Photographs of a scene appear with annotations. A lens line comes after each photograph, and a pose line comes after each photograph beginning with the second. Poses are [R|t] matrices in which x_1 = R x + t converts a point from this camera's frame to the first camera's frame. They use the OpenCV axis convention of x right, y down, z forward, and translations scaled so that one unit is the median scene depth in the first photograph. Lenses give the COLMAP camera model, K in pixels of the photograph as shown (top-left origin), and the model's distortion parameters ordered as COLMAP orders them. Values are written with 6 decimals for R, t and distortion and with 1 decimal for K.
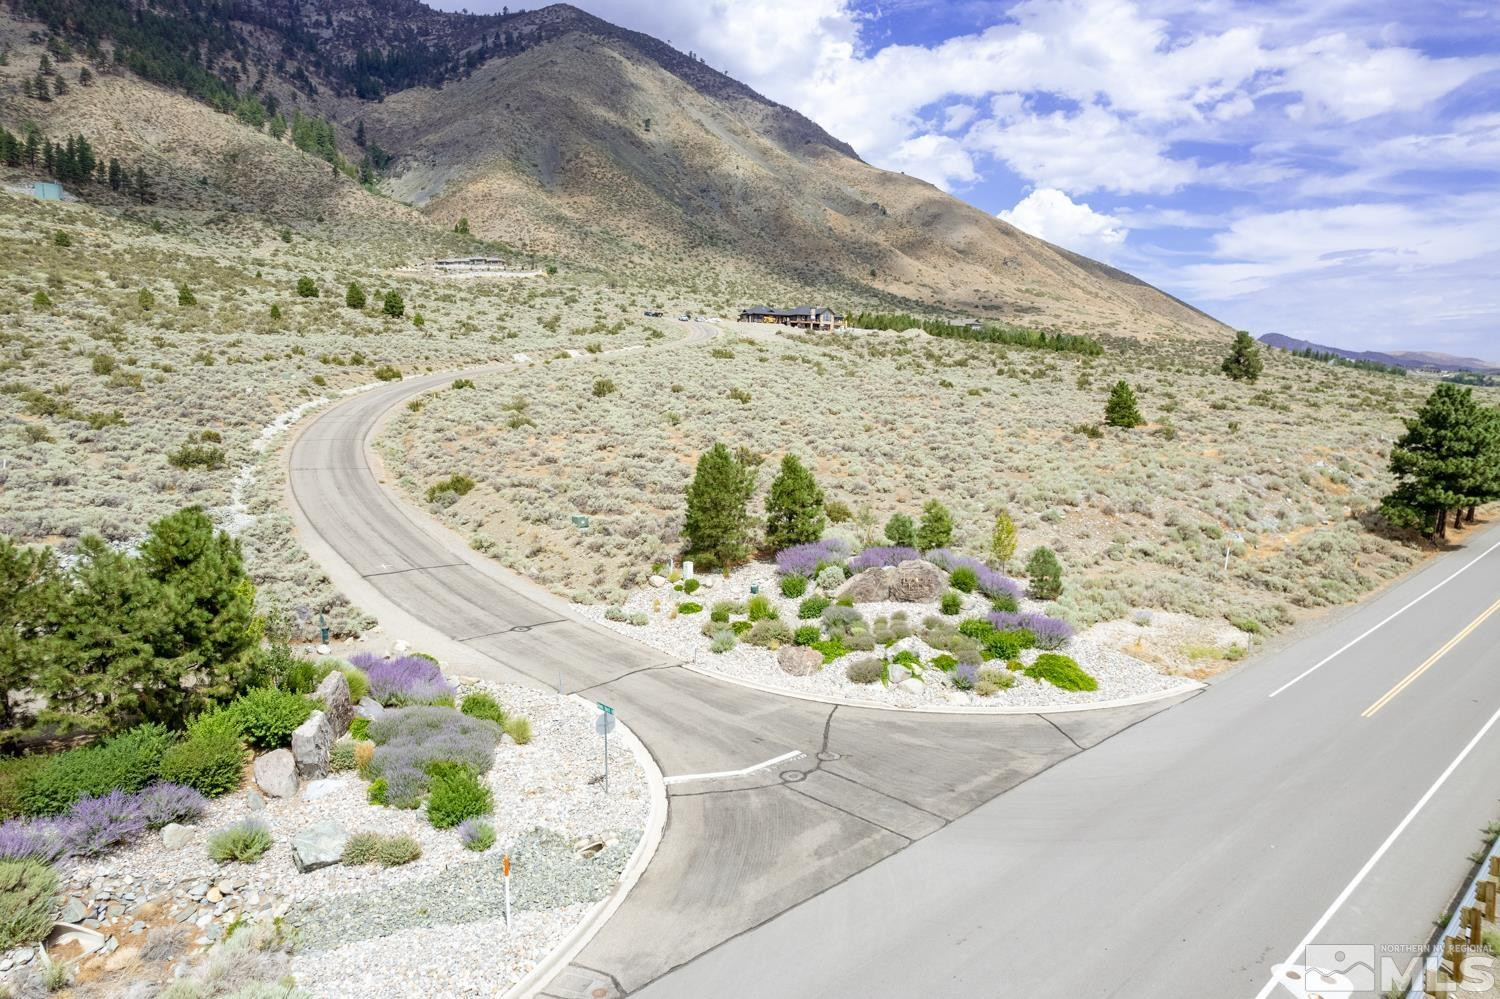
lens RADIAL K [[958.6, 0, 752.6], [0, 958.6, 507.6], [0, 0, 1]] dist [-0.078125, 0.070954]
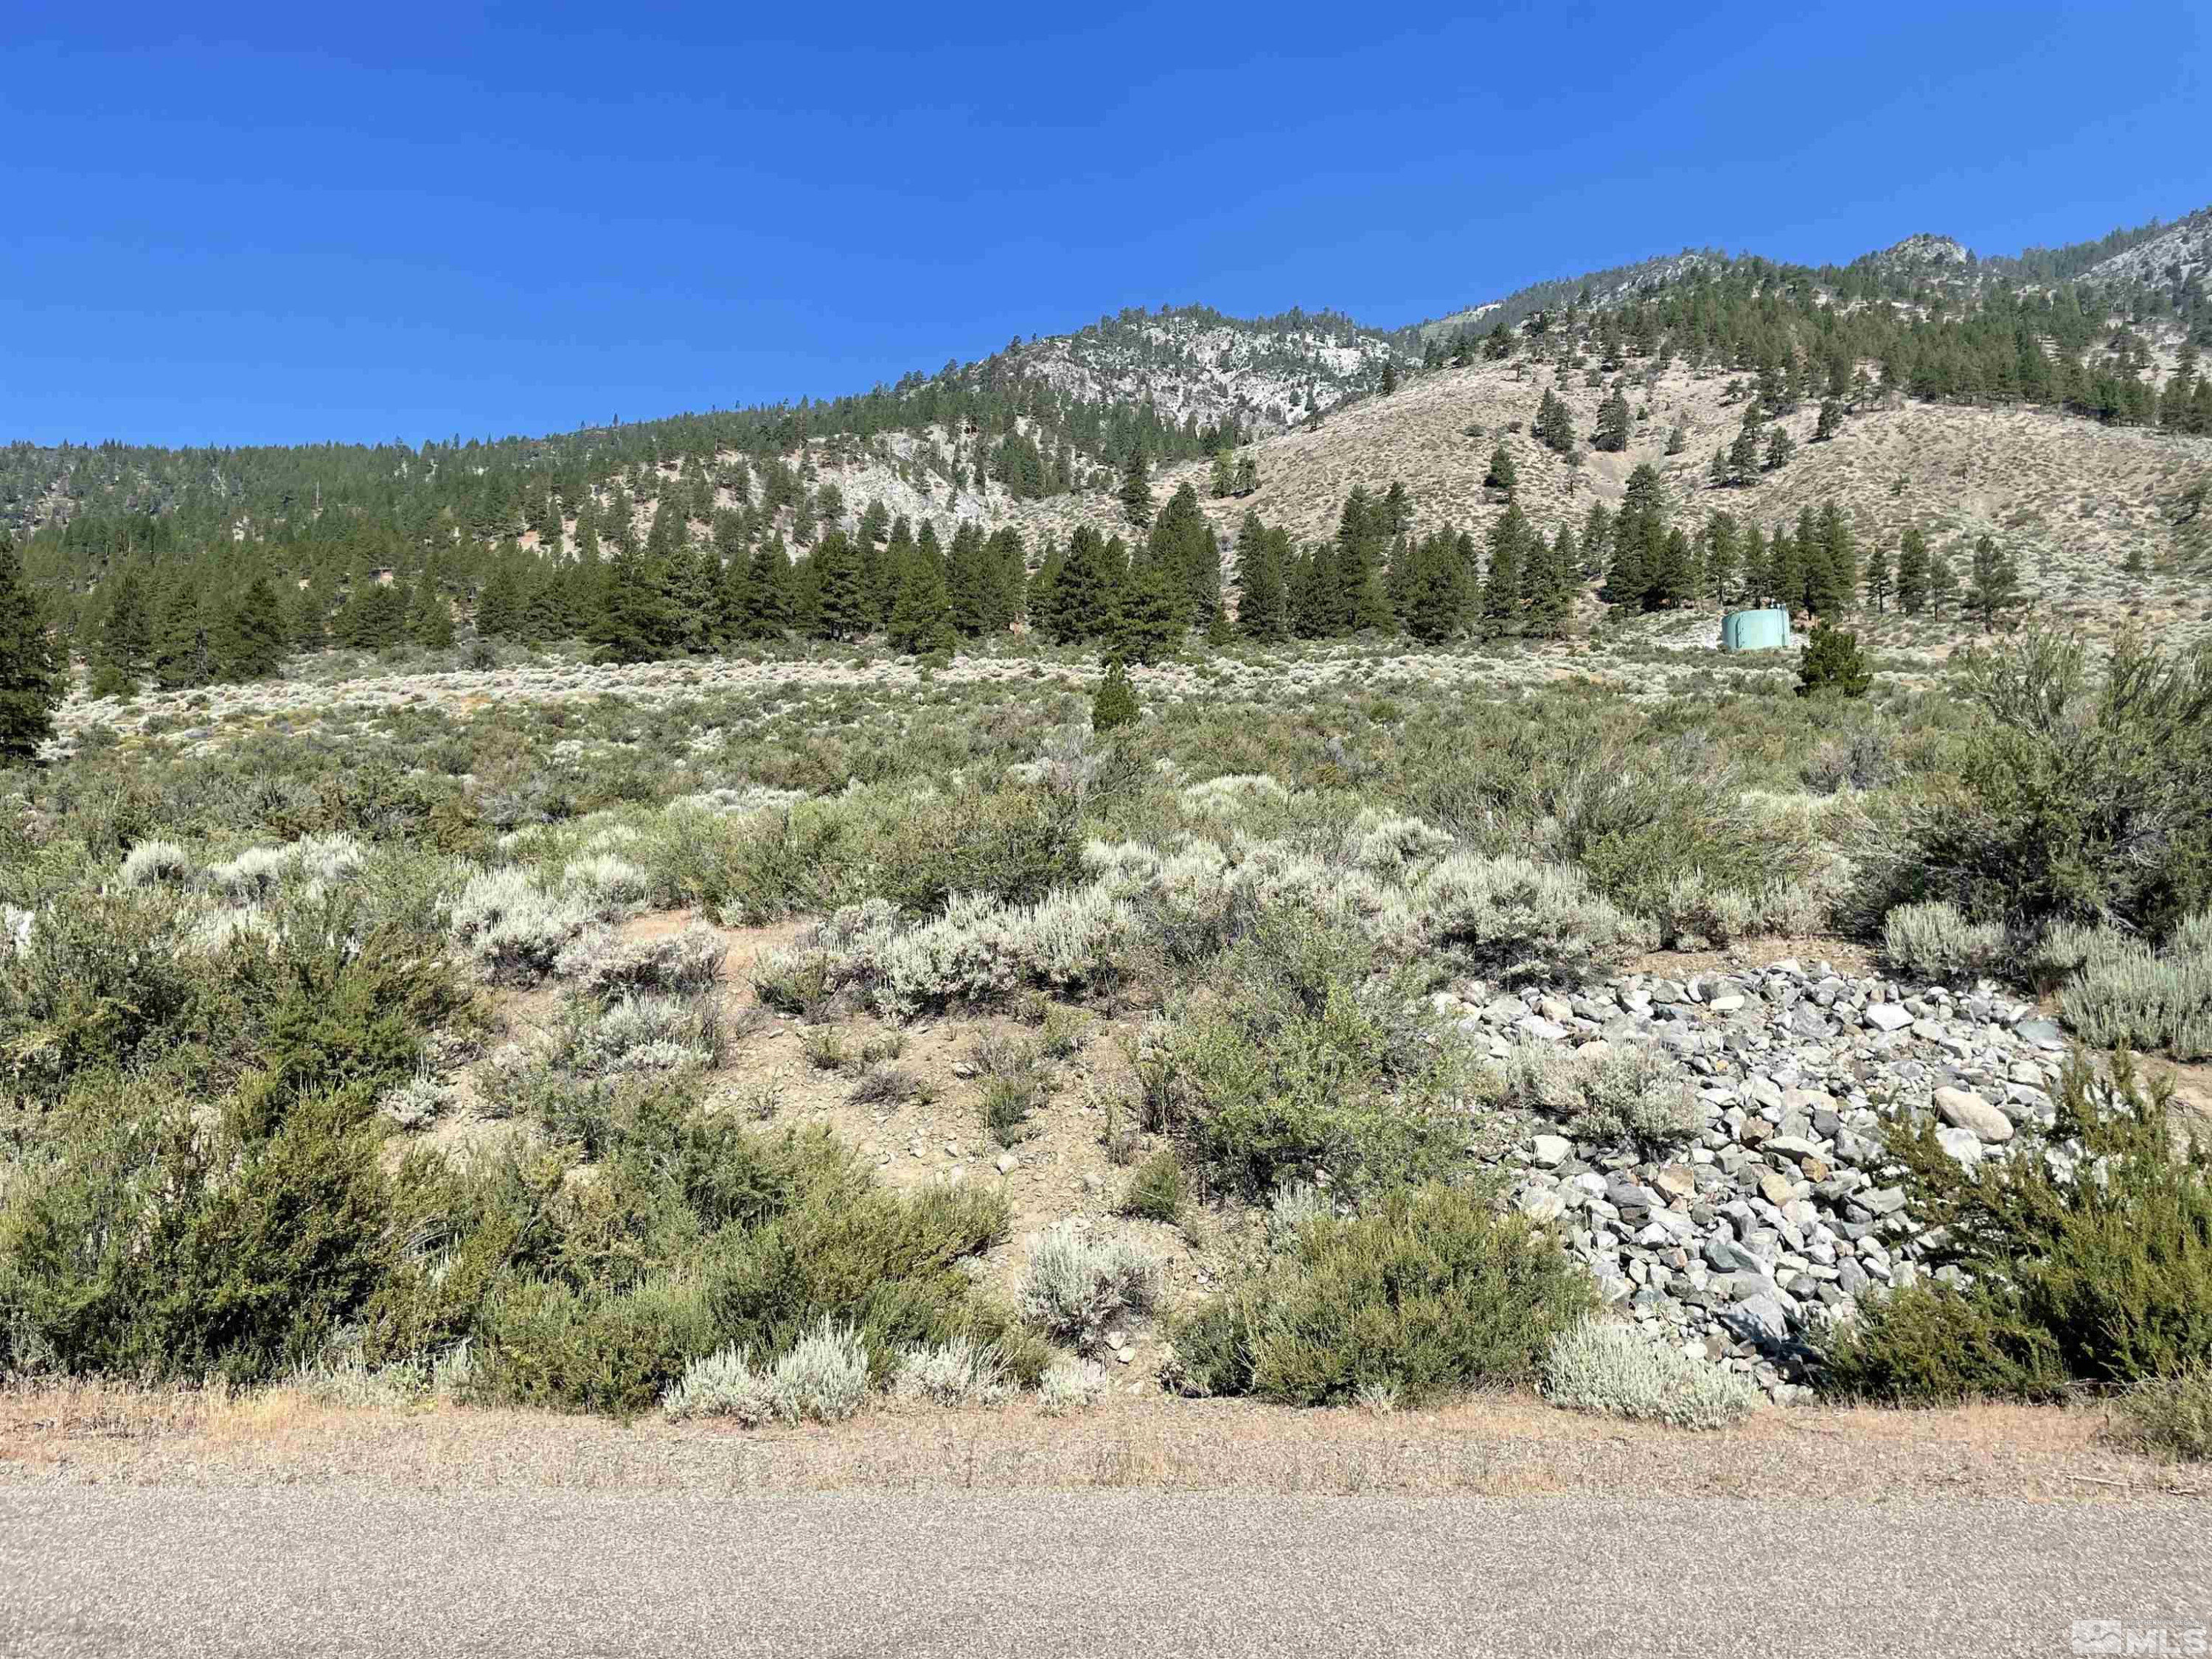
lens RADIAL K [[1680.0, 0, 1137.1], [0, 1680.0, 827.3], [0, 0, 1]] dist [0.094883, -0.136426]
pose [[0.562655, -0.114567, -0.818714, -0.244099], [-0.093600, 0.975154, -0.200785, -0.076722], [0.821376, 0.189605, 0.537952, 0.319531]]
